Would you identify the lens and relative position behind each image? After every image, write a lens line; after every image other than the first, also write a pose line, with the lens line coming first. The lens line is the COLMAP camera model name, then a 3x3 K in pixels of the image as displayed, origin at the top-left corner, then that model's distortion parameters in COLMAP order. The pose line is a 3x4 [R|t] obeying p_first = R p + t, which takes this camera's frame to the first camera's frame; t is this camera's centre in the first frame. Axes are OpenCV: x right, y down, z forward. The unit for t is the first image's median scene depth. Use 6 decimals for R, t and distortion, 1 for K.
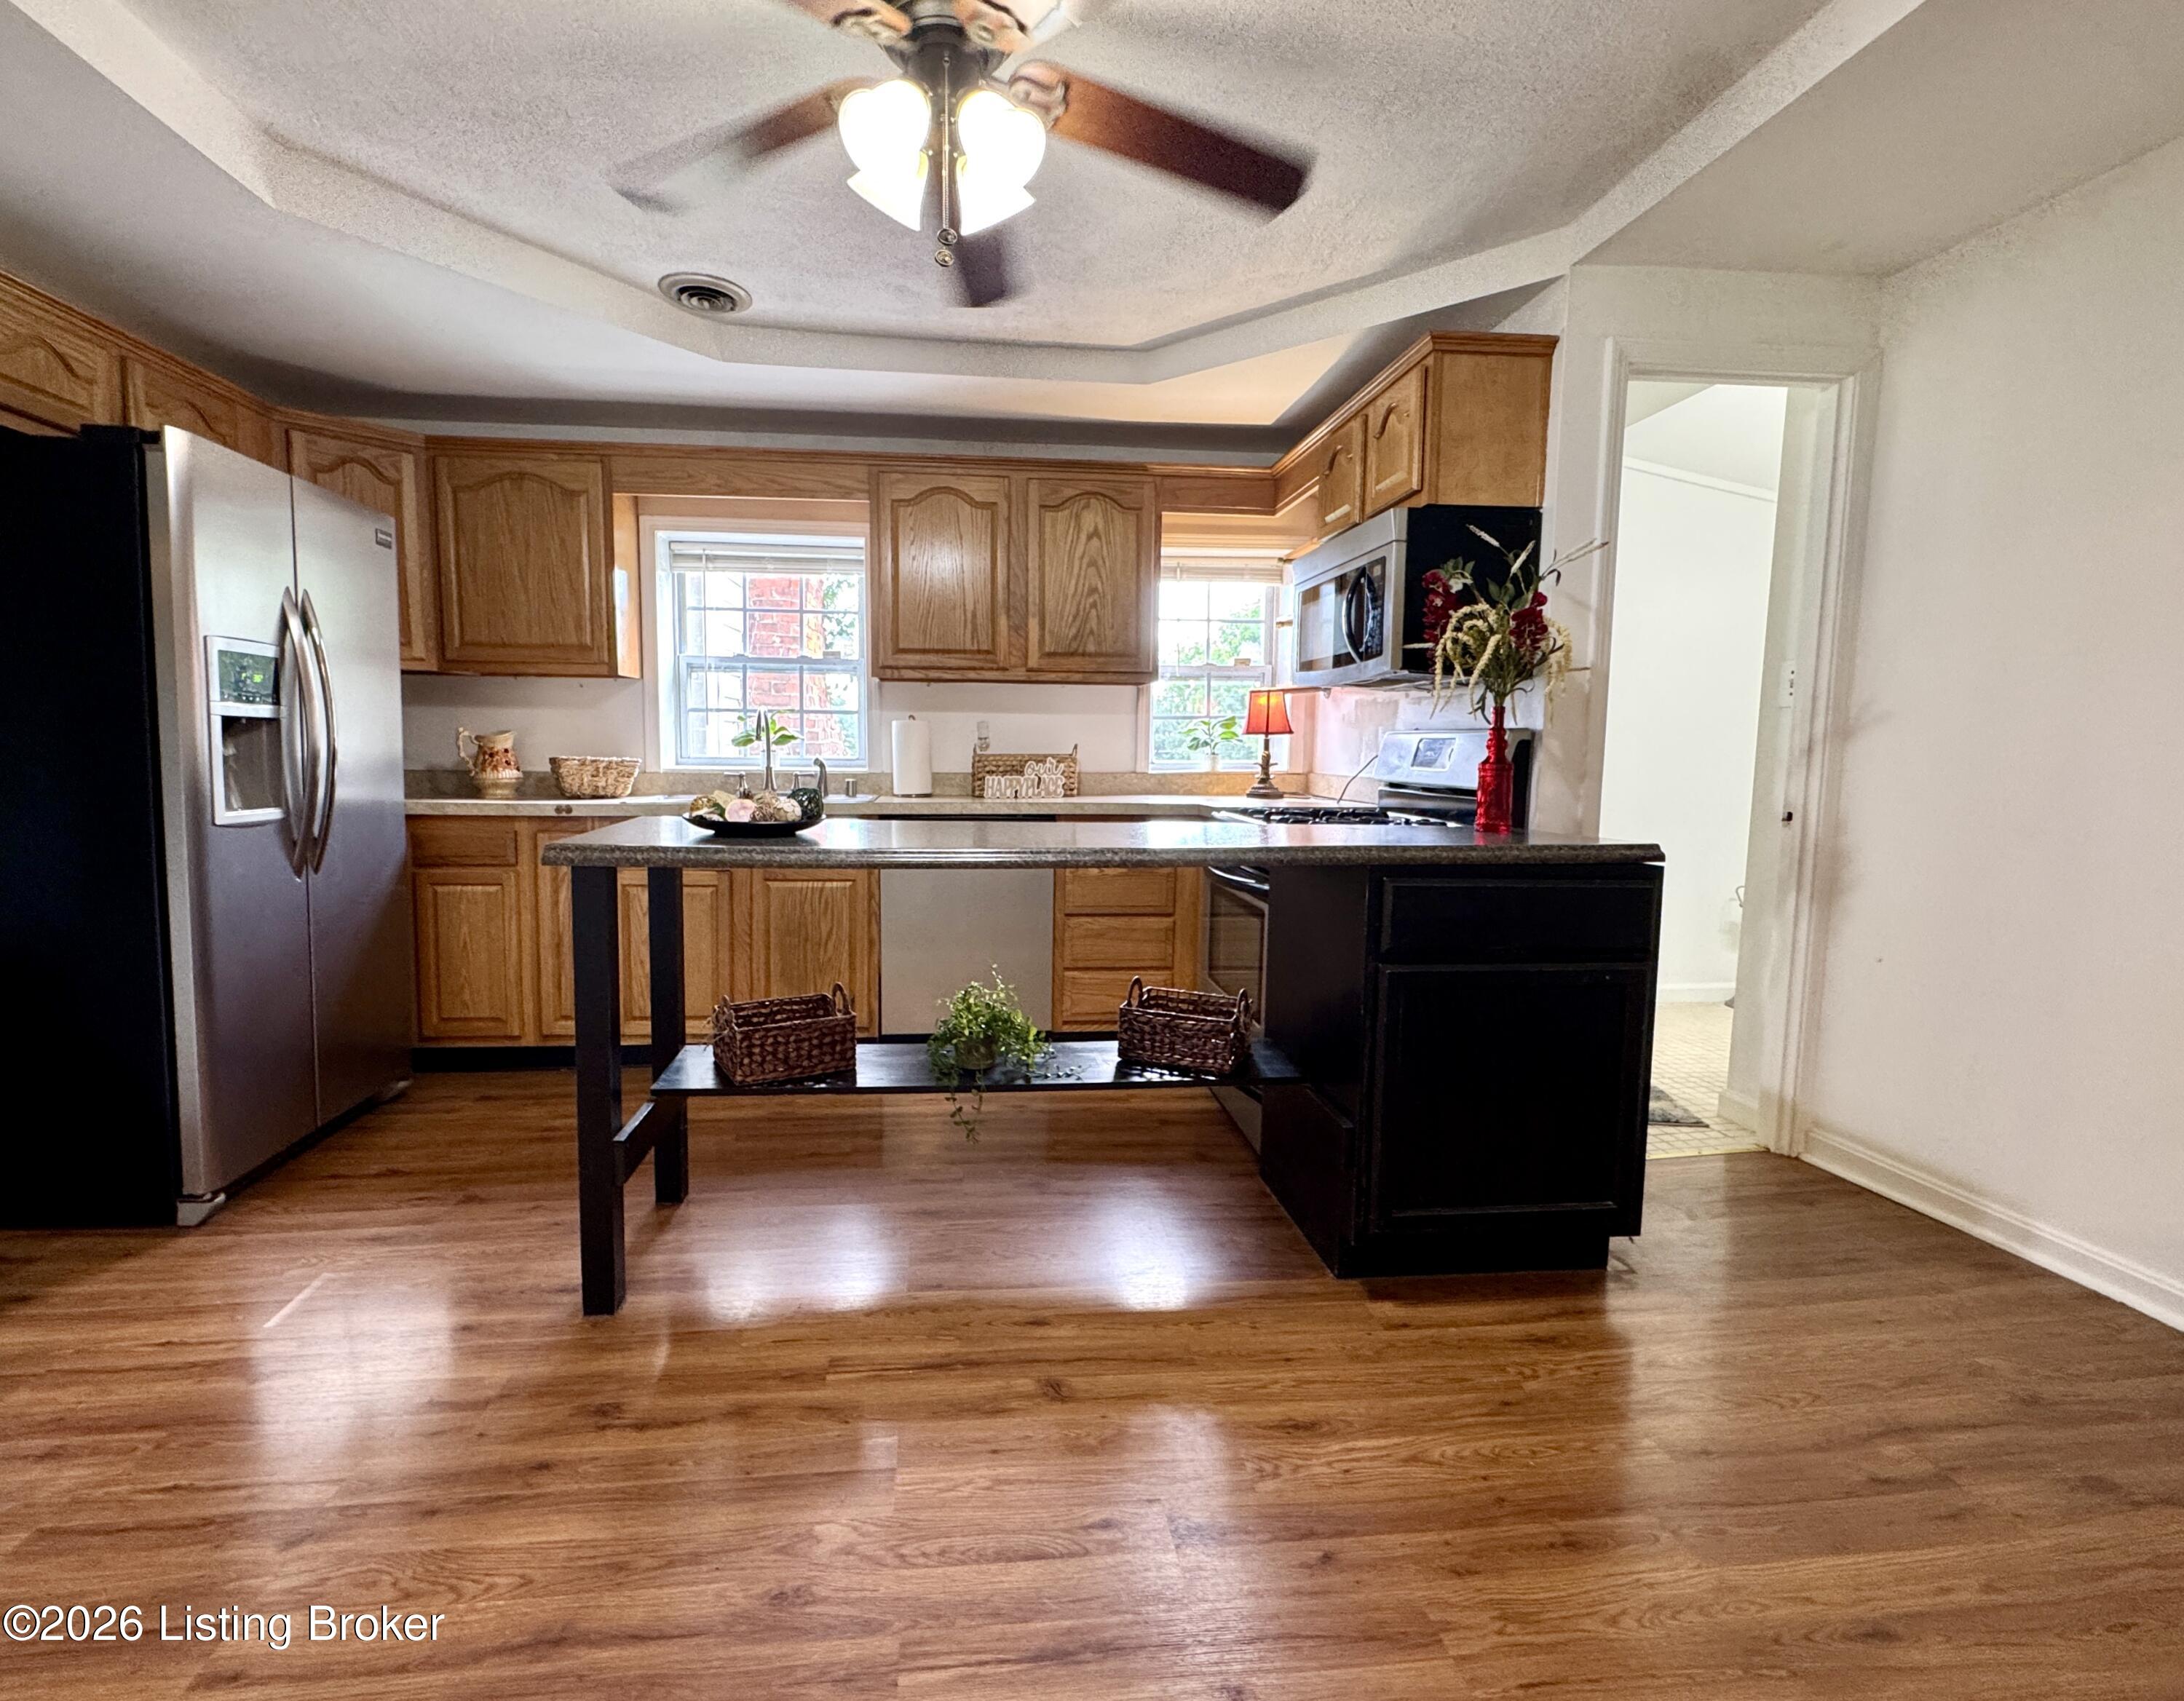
lens RADIAL K [[1013.1, 0, 1041.6], [0, 1013.1, 854.2], [0, 0, 1]] dist [-0.001055, -0.000119]
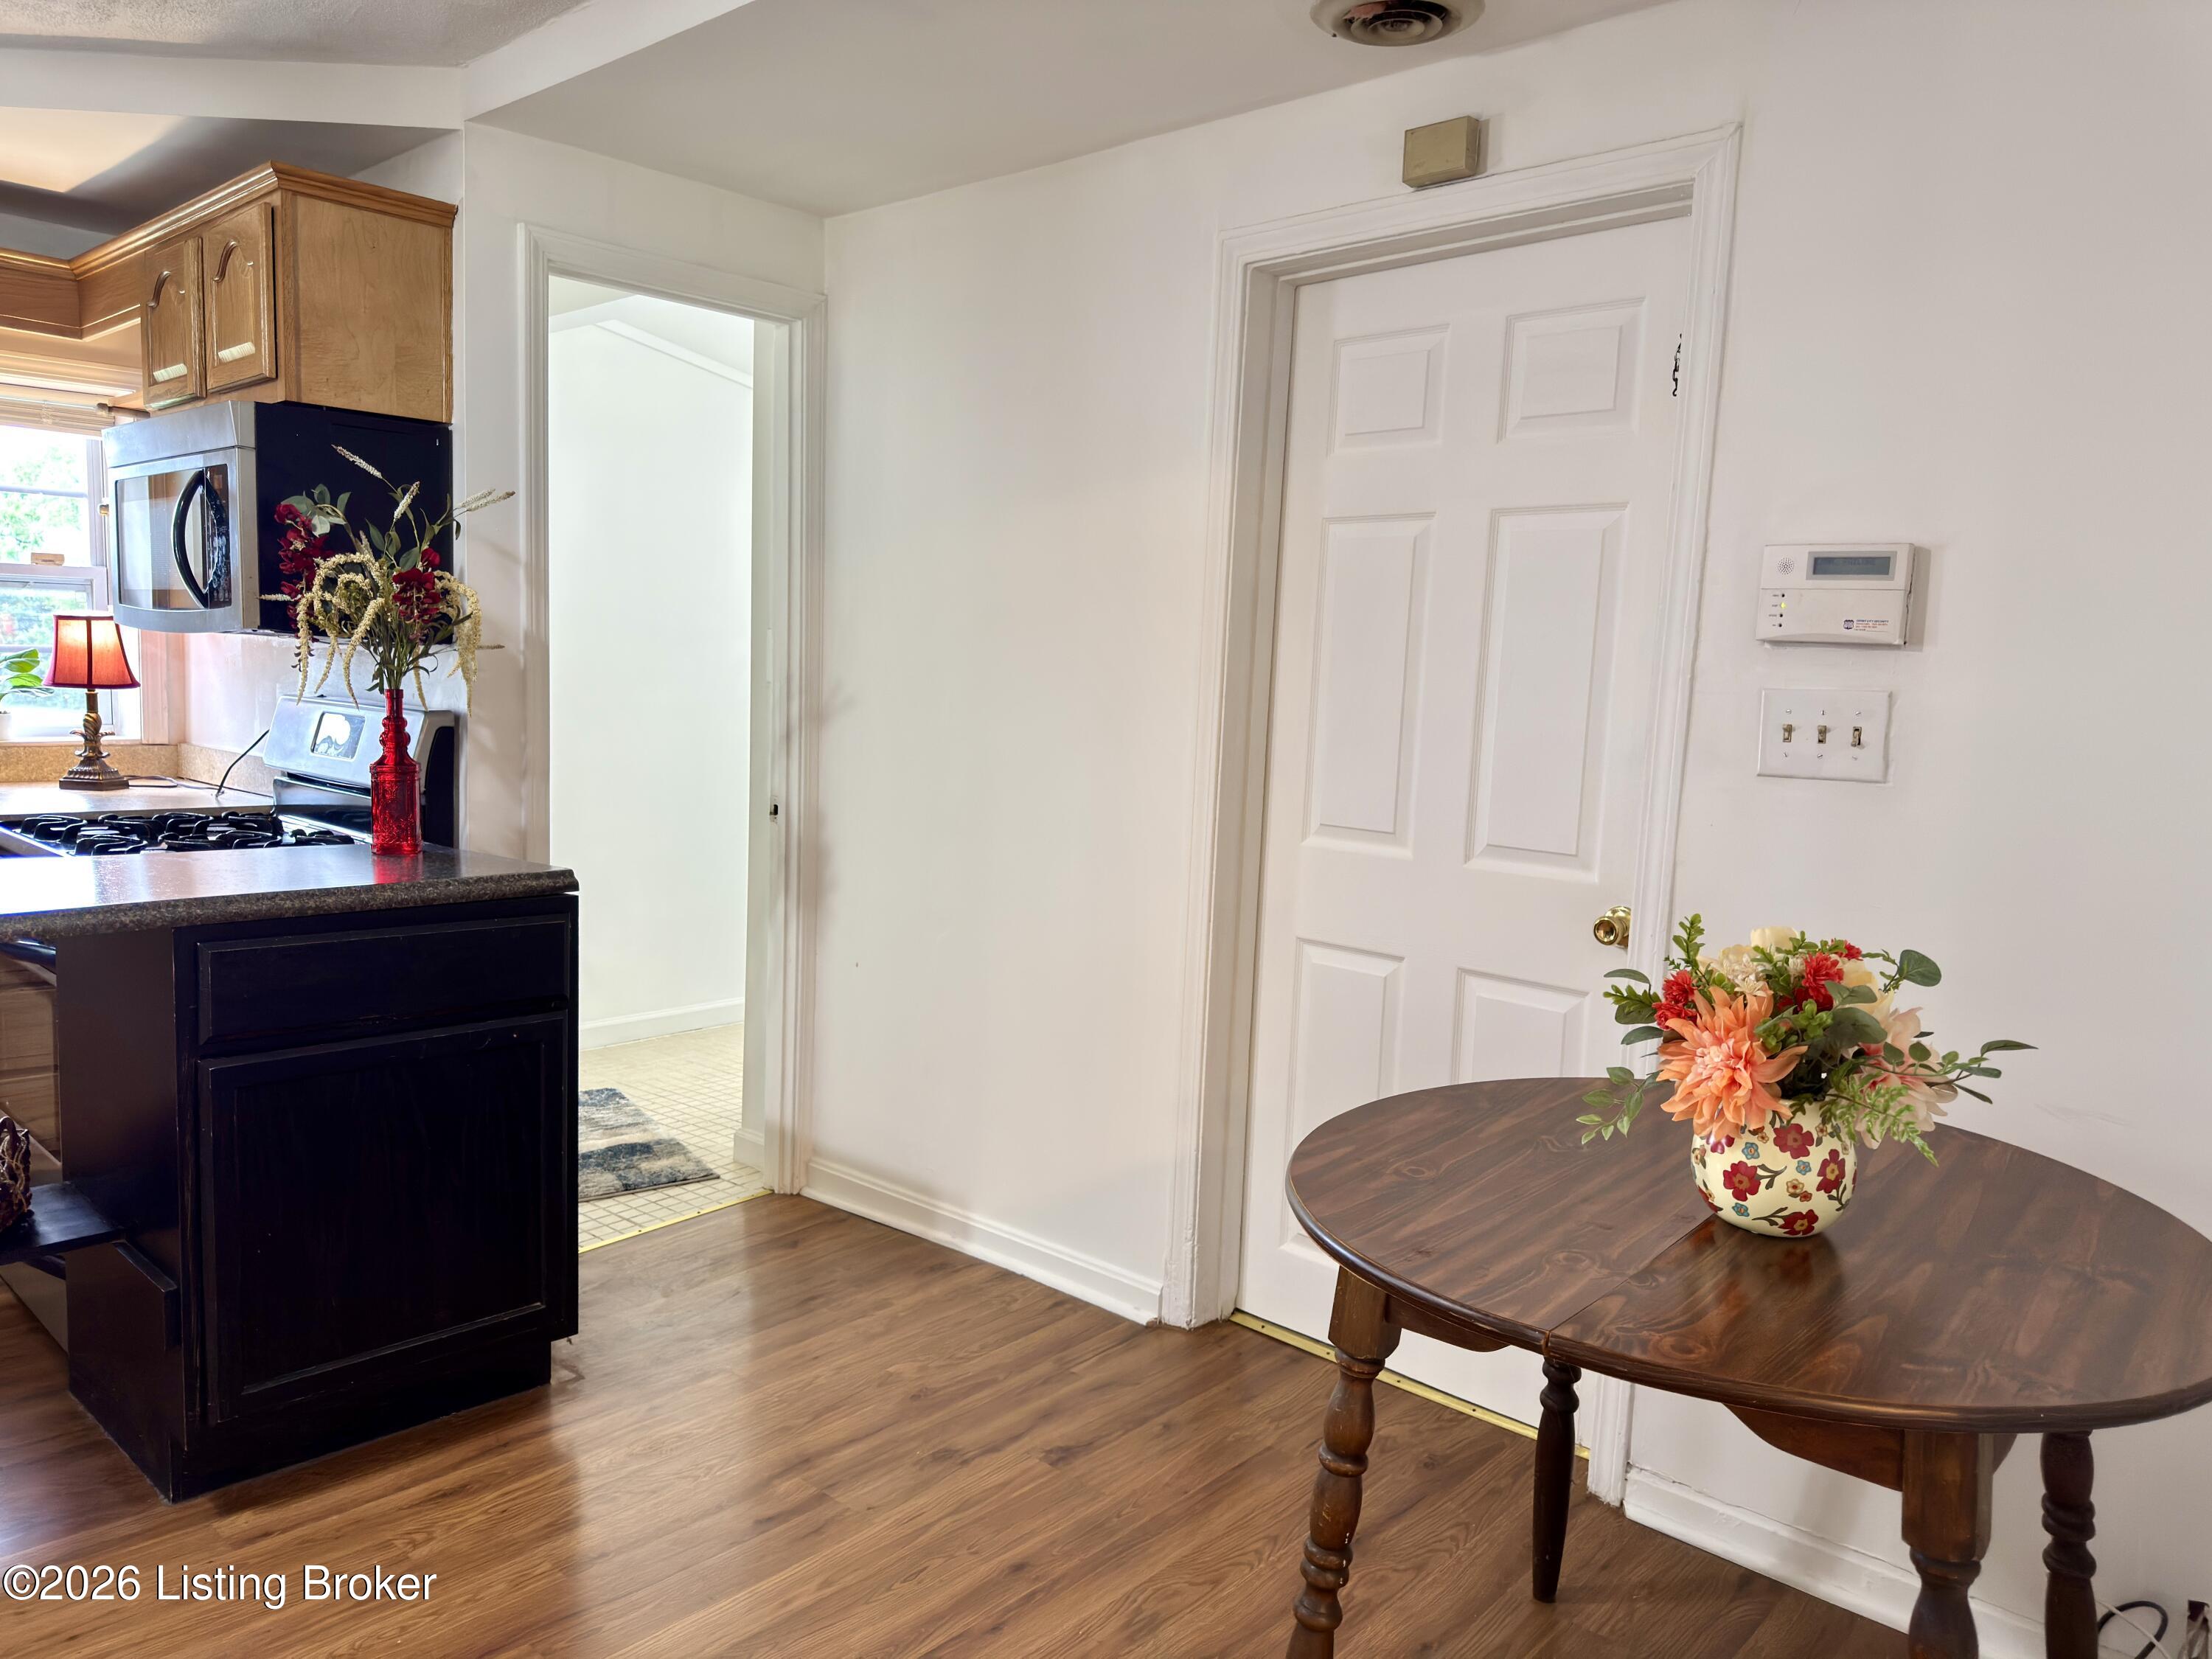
lens RADIAL K [[1568.0, 0, 1118.4], [0, 1568.0, 834.3], [0, 0, 1]] dist [0.052004, -0.068408]
pose [[0.740839, -0.049072, 0.669888, 0.044715], [0.039067, 0.998787, 0.029961, -0.042234], [-0.670546, 0.003974, 0.741858, -0.197662]]
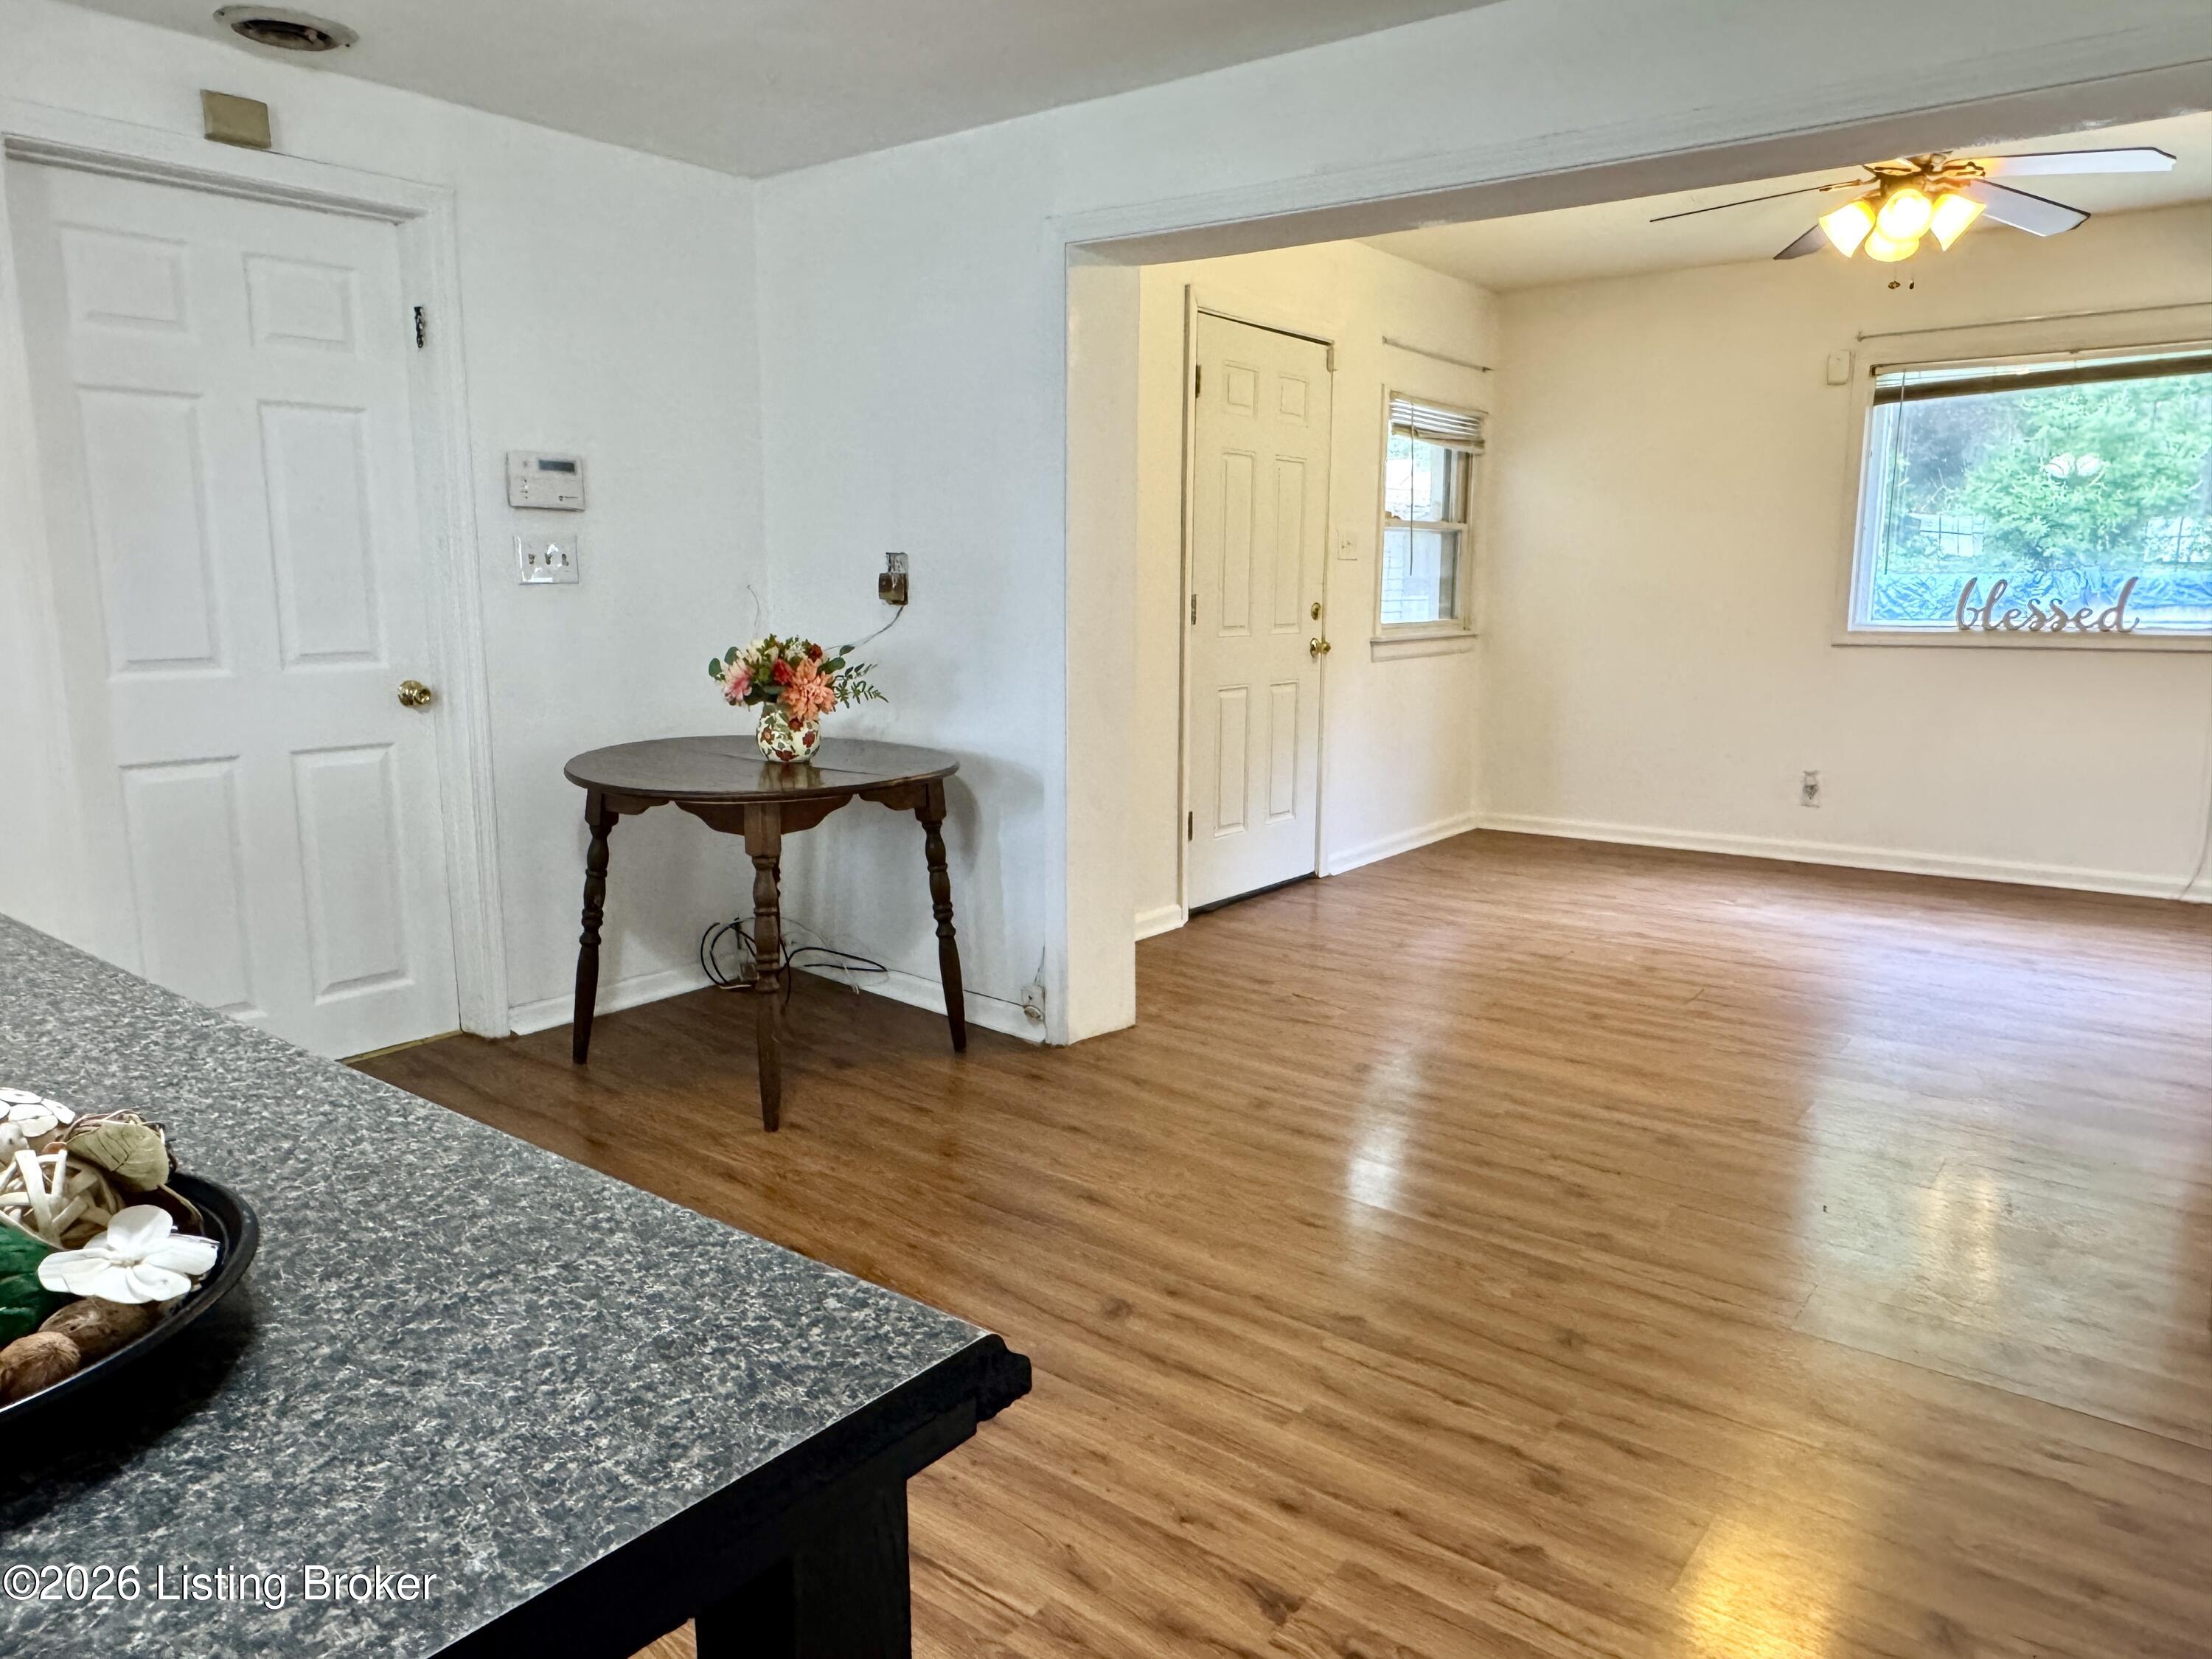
lens RADIAL K [[1469.7, 0, 1106.0], [0, 1469.7, 829.5], [0, 0, 1]] dist [-0.000399, 0.004918]
pose [[-0.724606, -0.129066, 0.676970, -0.443679], [0.067940, 0.964144, 0.256537, -0.121810], [-0.685807, 0.231881, -0.689855, 0.733325]]
